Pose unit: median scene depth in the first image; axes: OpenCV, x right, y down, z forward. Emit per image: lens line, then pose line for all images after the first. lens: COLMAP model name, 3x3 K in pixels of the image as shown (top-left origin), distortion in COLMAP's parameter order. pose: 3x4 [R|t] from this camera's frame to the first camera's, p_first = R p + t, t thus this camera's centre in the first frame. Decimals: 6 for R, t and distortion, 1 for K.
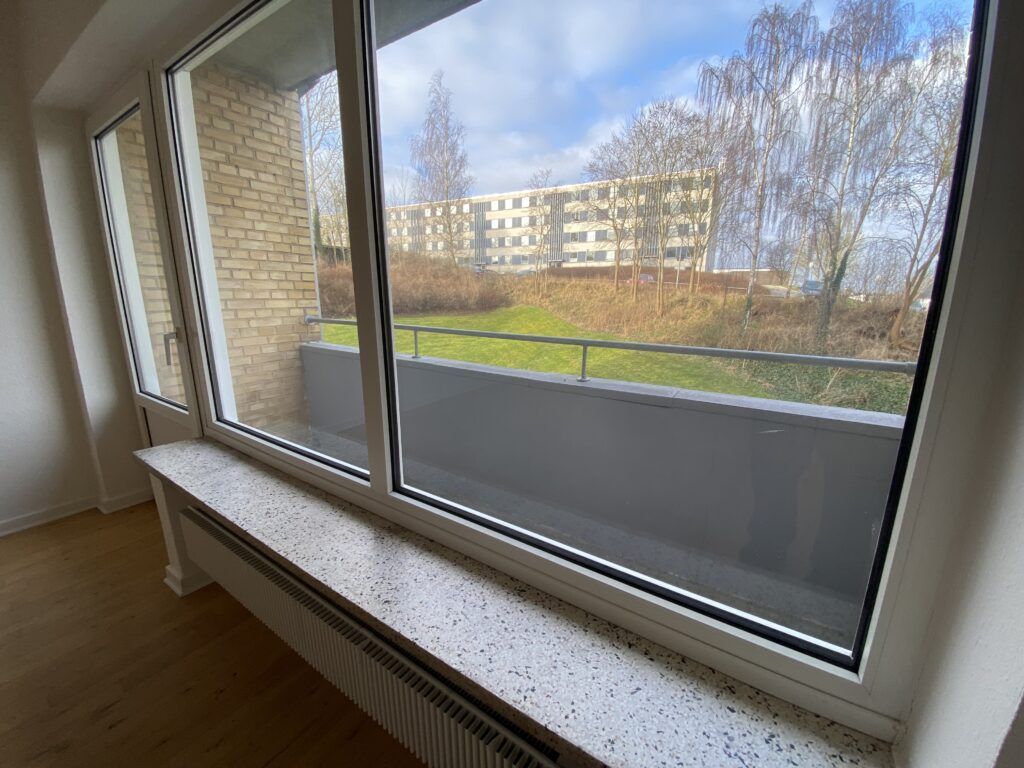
lens RADIAL K [[419.0, 0, 508.1], [0, 419.0, 387.3], [0, 0, 1]] dist [-0.037946, -0.001230]
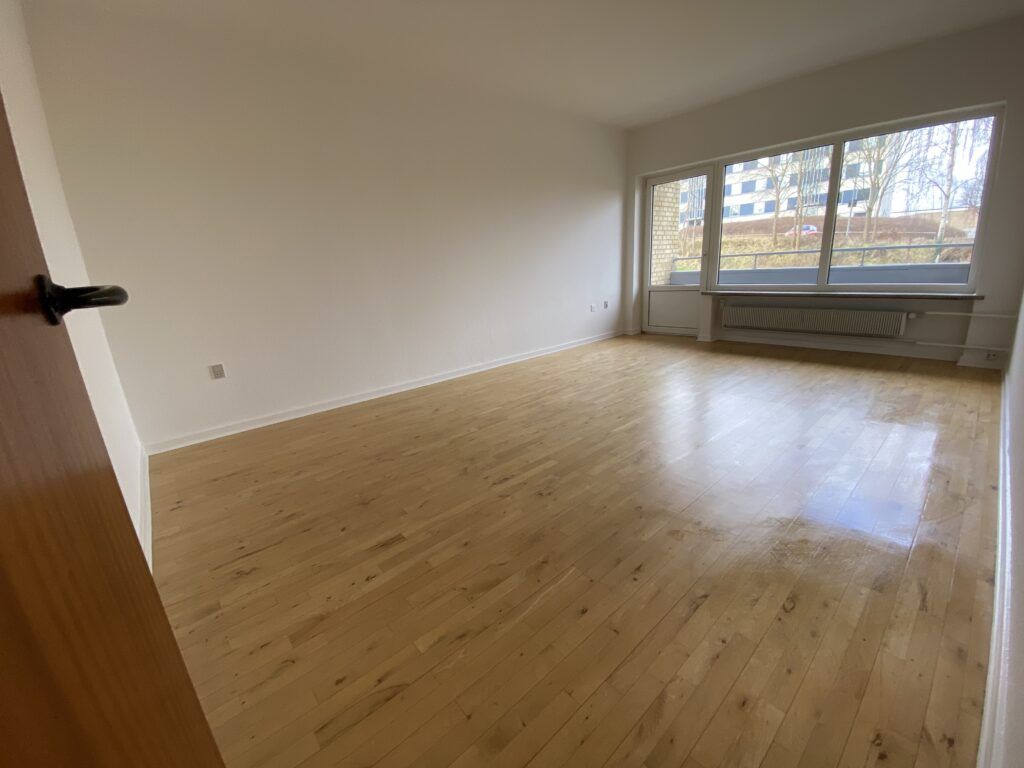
lens RADIAL K [[419.0, 0, 517.8], [0, 419.0, 387.3], [0, 0, 1]] dist [-0.037946, -0.001230]
pose [[0.961673, 0.005447, -0.274144, -0.090169], [0.013581, 0.997629, 0.067465, 0.041873], [0.273861, -0.068602, 0.959319, -0.159981]]
